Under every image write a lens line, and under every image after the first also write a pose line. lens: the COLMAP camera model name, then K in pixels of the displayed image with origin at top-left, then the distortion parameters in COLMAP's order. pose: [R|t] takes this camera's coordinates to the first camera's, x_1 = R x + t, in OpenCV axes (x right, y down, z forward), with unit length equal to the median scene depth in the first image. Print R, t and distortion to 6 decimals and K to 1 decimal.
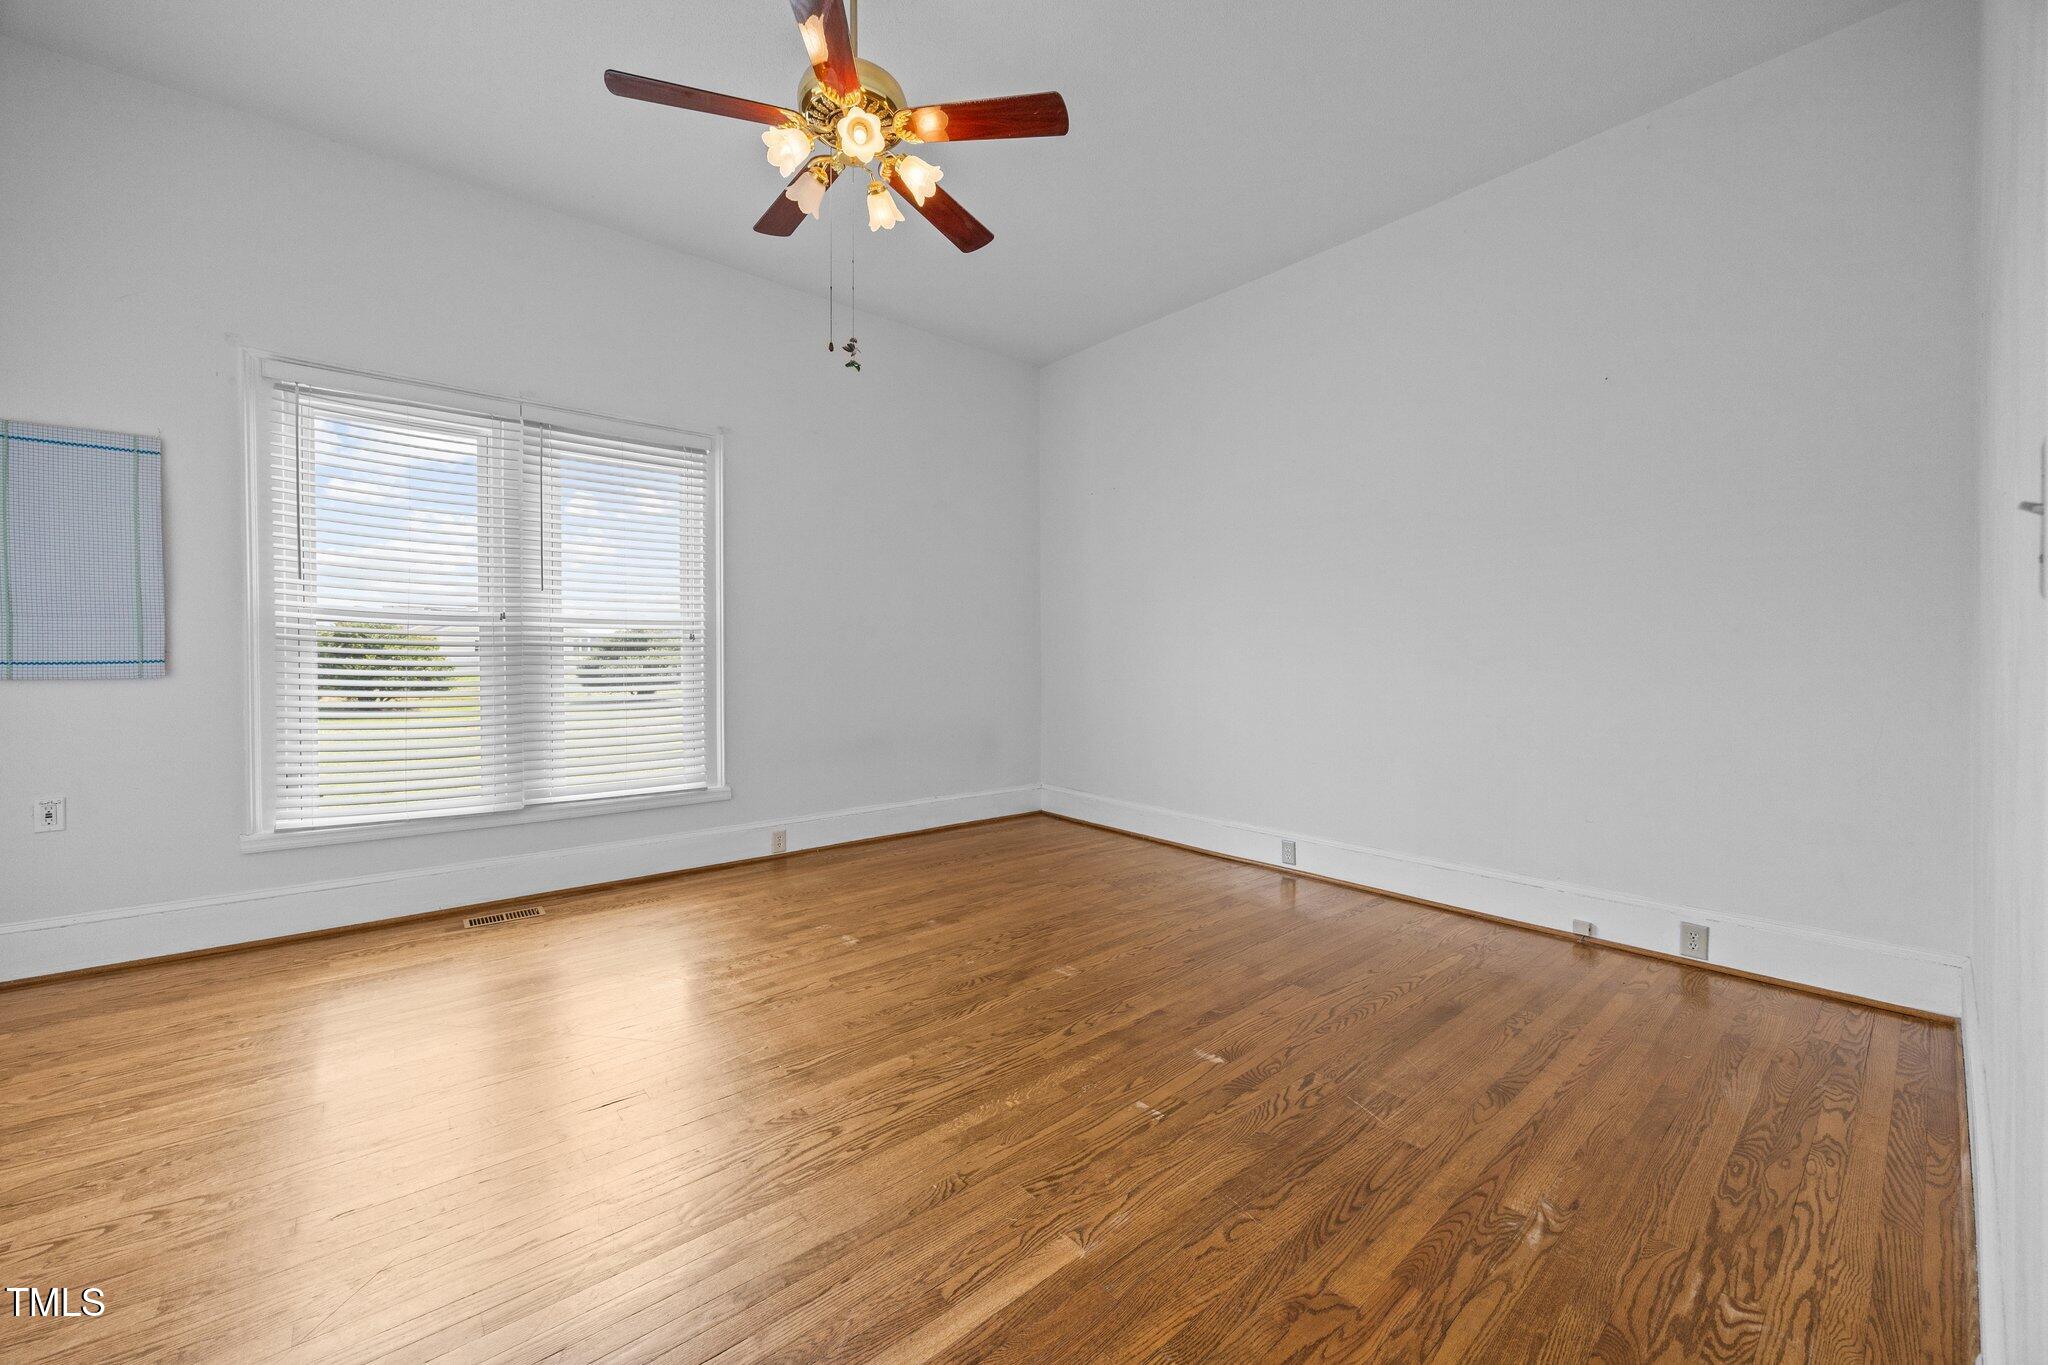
lens RADIAL K [[783.9, 0, 1032.6], [0, 783.9, 674.7], [0, 0, 1]] dist [-0.002582, 0.000080]
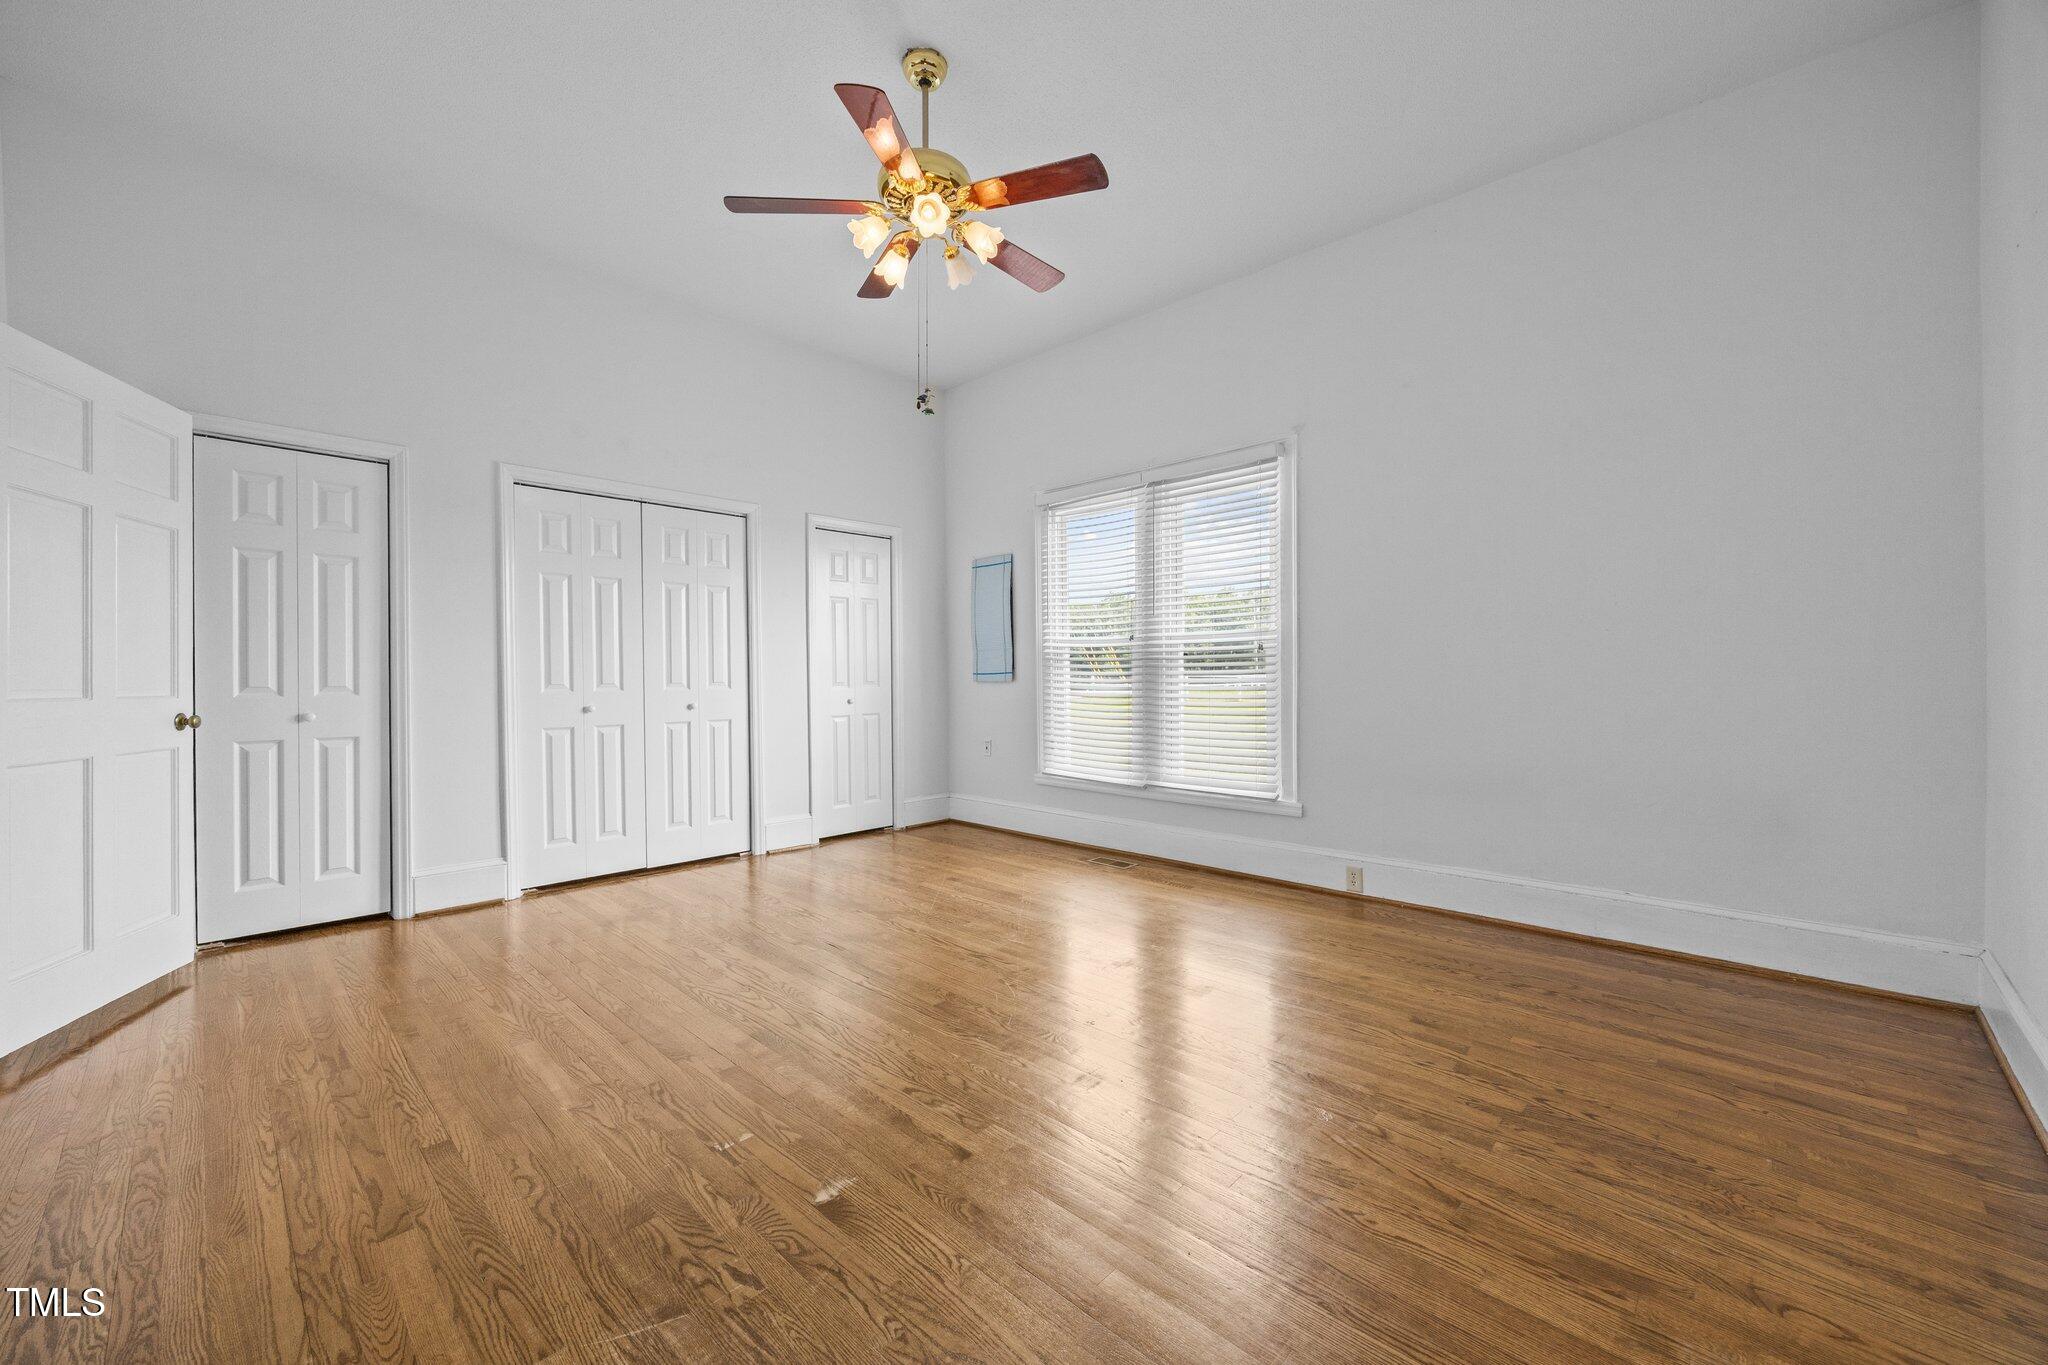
lens RADIAL K [[784.0, 0, 1024.0], [0, 784.0, 682.5], [0, 0, 1]] dist [-0.002840, -0.000413]
pose [[0.102642, 0.008432, -0.994683, 0.776922], [-0.011959, 0.999902, 0.007243, -0.008559], [0.994646, 0.011152, 0.102733, 0.859927]]
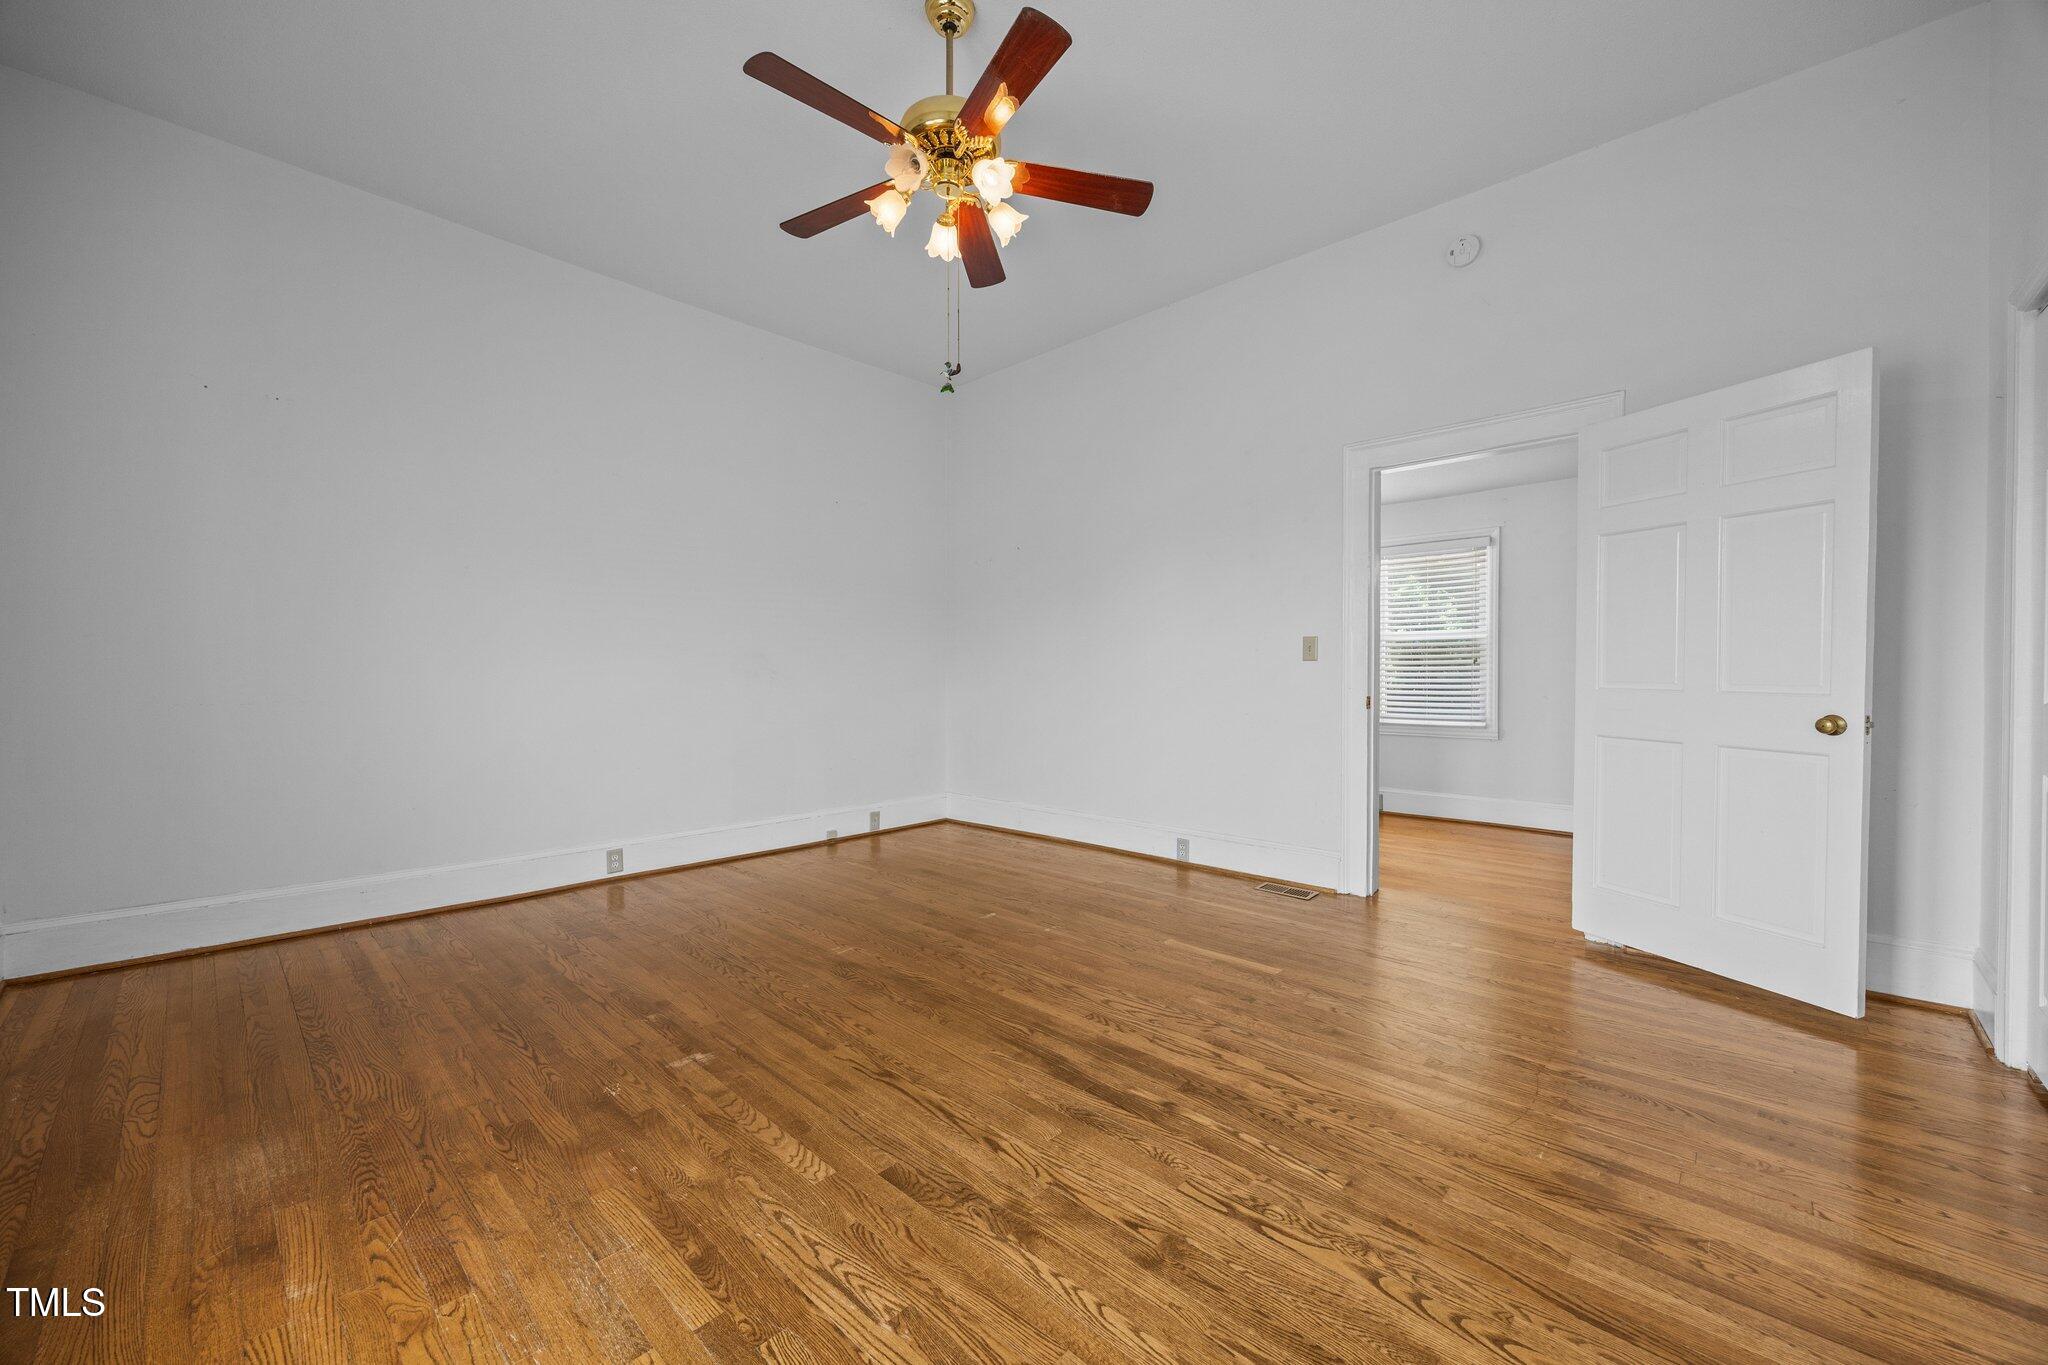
lens RADIAL K [[783.9, 0, 1032.6], [0, 783.9, 674.7], [0, 0, 1]] dist [-0.002582, 0.000080]
pose [[-0.116343, -0.001570, 0.993208, -1.090089], [0.018408, 0.999824, 0.003737, -0.011431], [-0.993038, 0.018717, -0.116294, 0.852408]]
